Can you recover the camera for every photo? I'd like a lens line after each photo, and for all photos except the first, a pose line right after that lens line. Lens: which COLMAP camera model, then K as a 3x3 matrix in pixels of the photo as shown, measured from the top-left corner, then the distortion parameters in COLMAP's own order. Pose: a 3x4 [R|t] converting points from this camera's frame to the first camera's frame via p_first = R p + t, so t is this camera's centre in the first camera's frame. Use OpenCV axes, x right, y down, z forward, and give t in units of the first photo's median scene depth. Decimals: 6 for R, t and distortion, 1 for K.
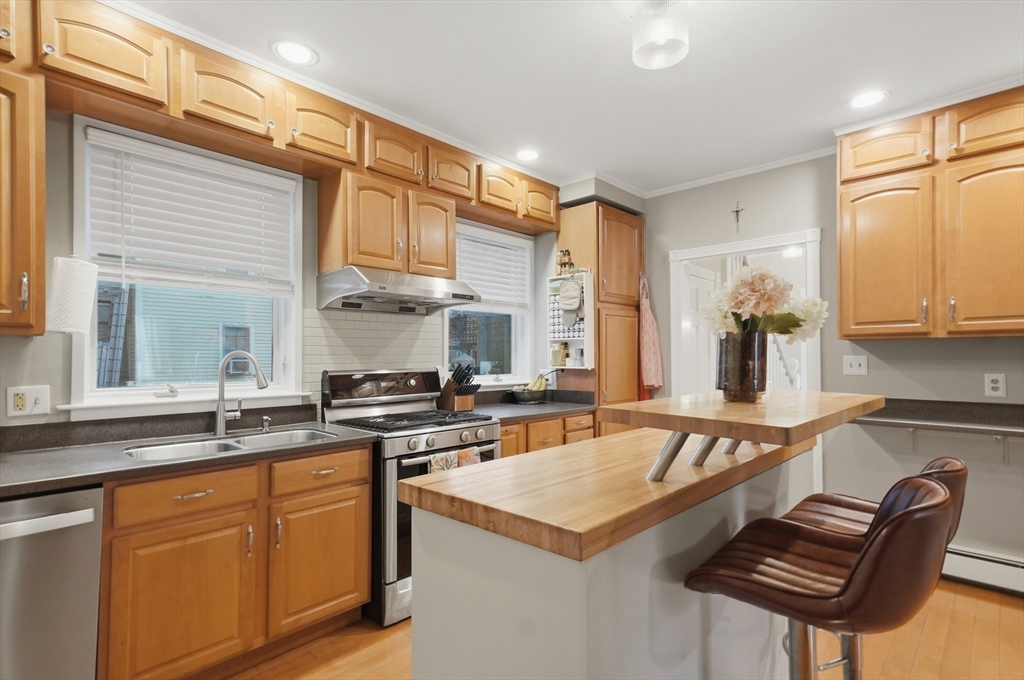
lens RADIAL K [[503.9, 0, 521.8], [0, 503.9, 349.6], [0, 0, 1]] dist [0.016654, 0.009111]
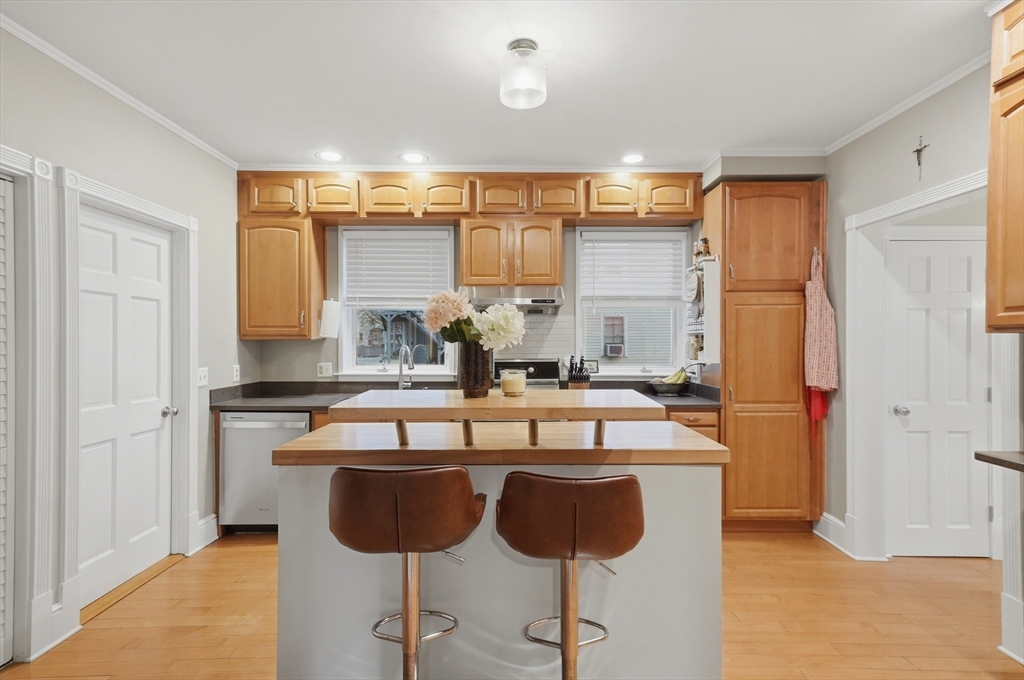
lens RADIAL K [[503.9, 0, 521.7], [0, 503.9, 342.9], [0, 0, 1]] dist [0.016654, 0.009111]
pose [[0.691030, 0.005499, -0.722806, 0.698573], [0.008841, 0.999832, 0.016059, -0.023354], [0.722772, -0.017487, 0.690865, 0.113630]]
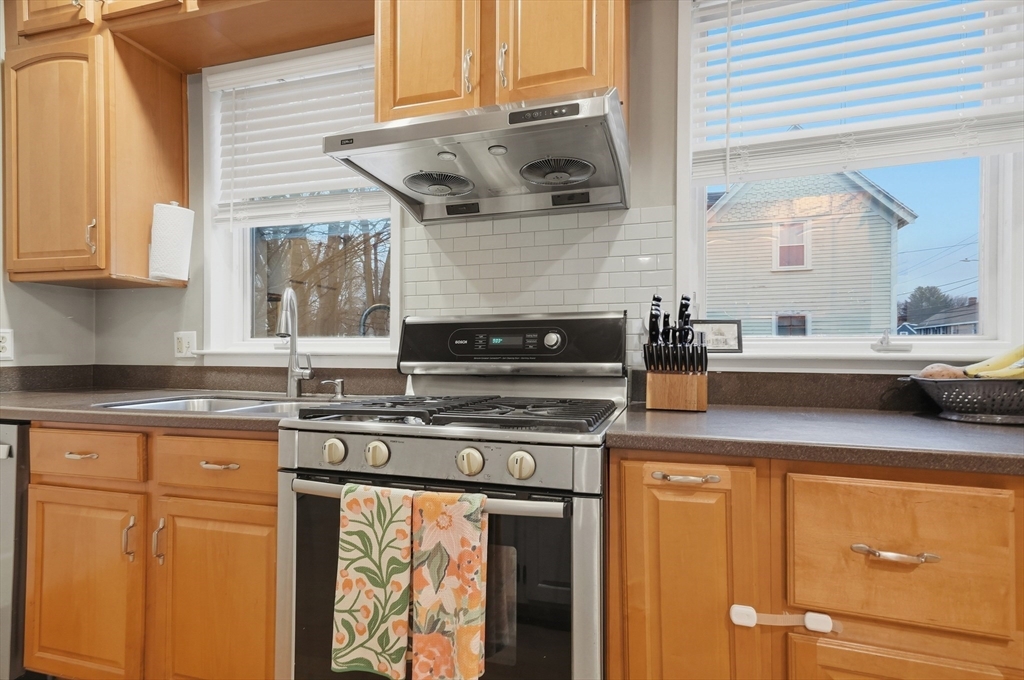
lens RADIAL K [[503.9, 0, 518.6], [0, 503.9, 351.2], [0, 0, 1]] dist [0.016654, 0.009111]
pose [[0.434147, -0.004541, -0.900831, 0.224886], [0.007936, 0.999968, -0.001216, 0.079310], [0.900807, -0.006621, 0.434169, 0.773028]]
